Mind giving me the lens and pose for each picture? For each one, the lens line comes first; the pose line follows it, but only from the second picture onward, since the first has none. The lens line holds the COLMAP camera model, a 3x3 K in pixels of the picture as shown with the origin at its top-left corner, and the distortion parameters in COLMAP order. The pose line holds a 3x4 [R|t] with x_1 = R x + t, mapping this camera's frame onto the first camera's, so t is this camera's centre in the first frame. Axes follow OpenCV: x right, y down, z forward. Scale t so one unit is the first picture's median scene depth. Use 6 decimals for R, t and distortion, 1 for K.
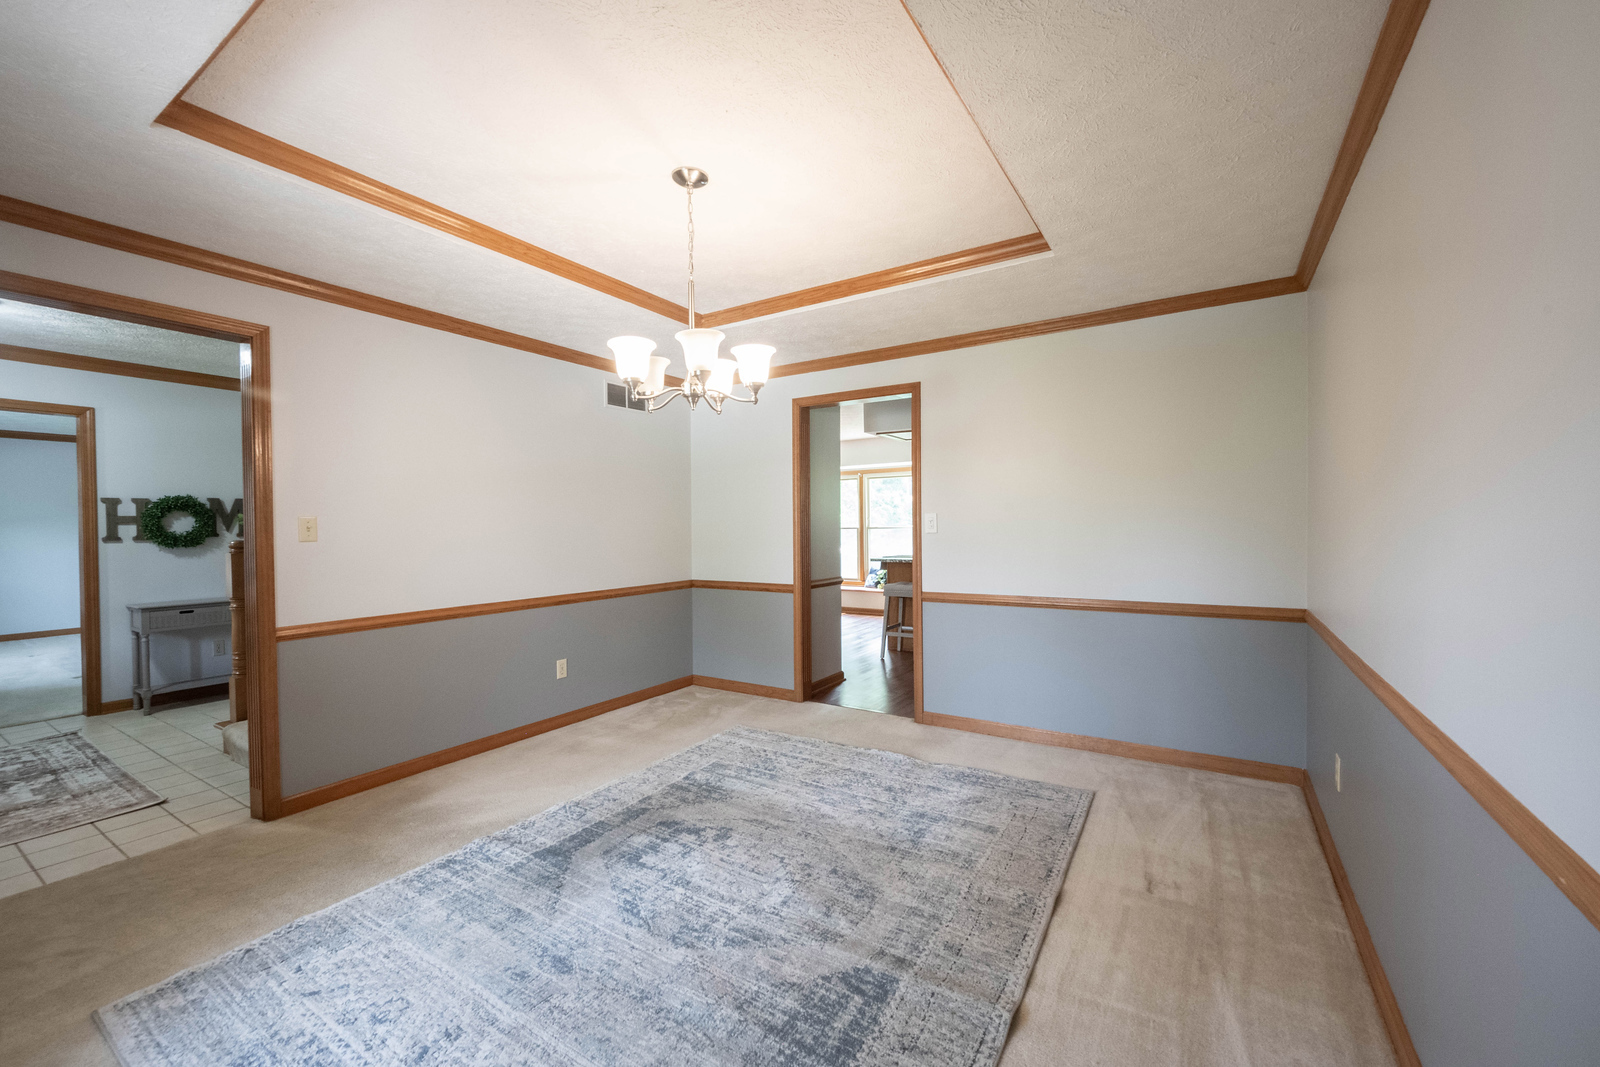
lens RADIAL K [[637.0, 0, 795.2], [0, 637.0, 532.2], [0, 0, 1]] dist [-0.003290, -0.000764]
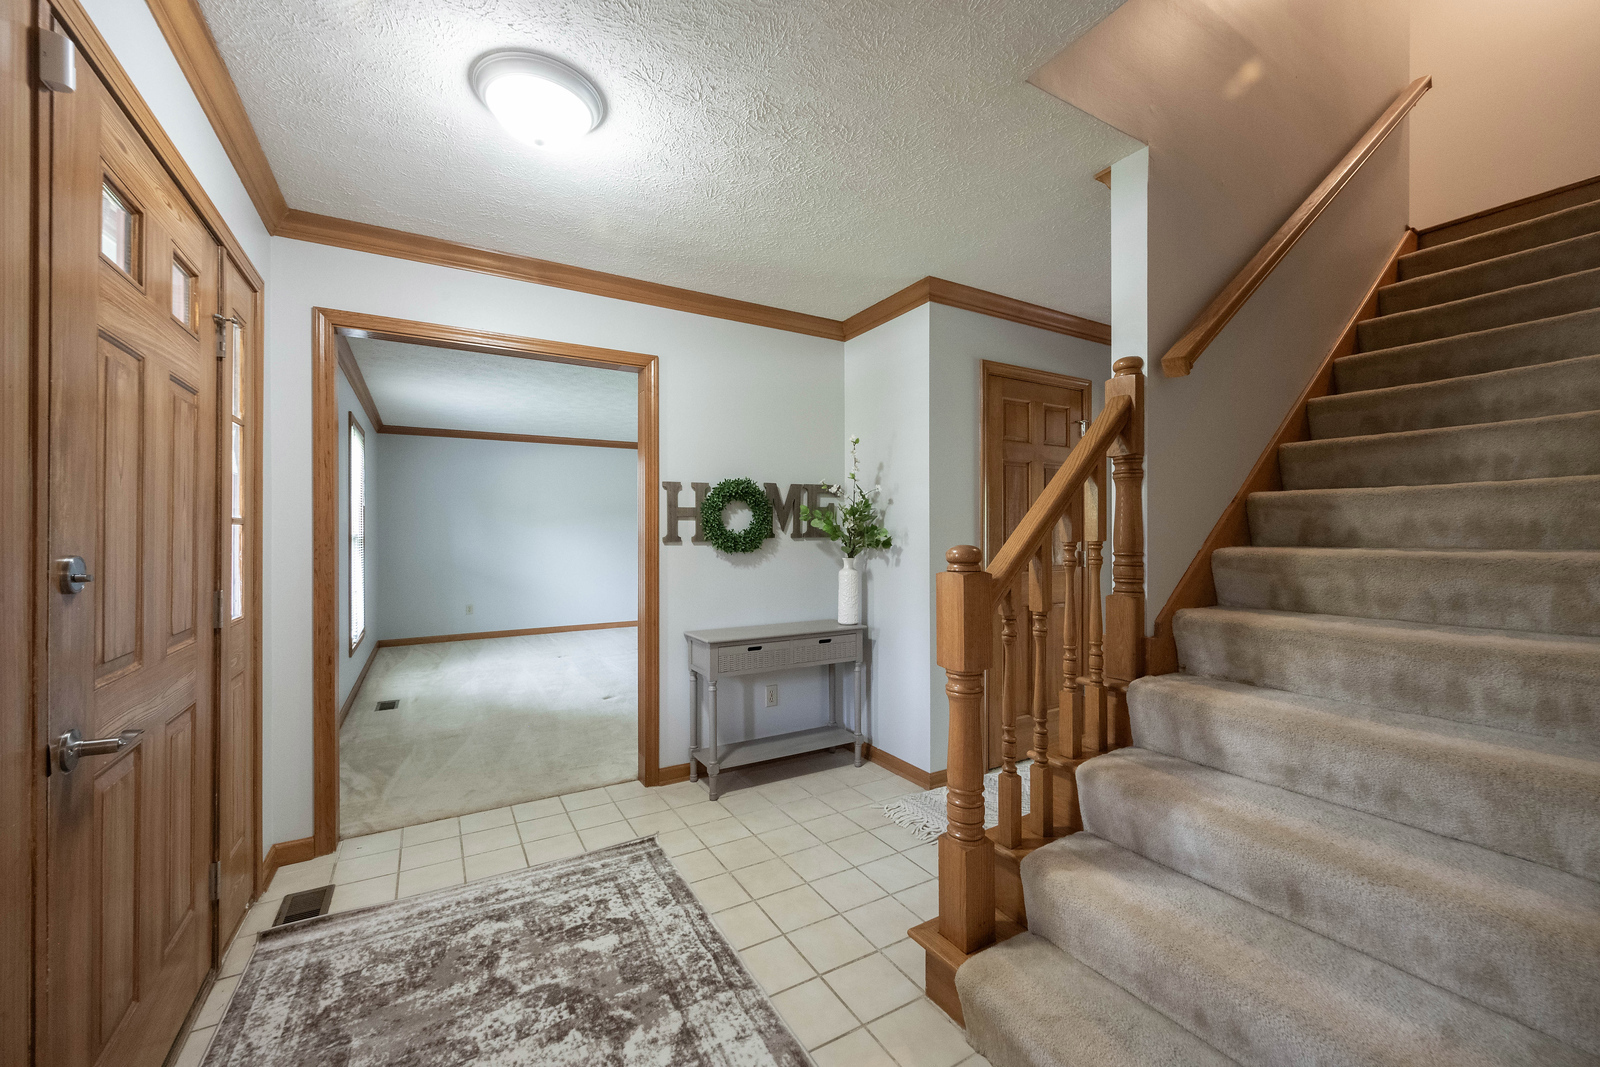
lens RADIAL K [[637.0, 0, 807.2], [0, 637.0, 532.6], [0, 0, 1]] dist [-0.003290, -0.000764]
pose [[0.892496, 0.009297, -0.450960, -0.607319], [-0.013513, 0.999890, -0.006130, 0.005383], [0.450853, 0.011565, 0.892523, 0.419859]]
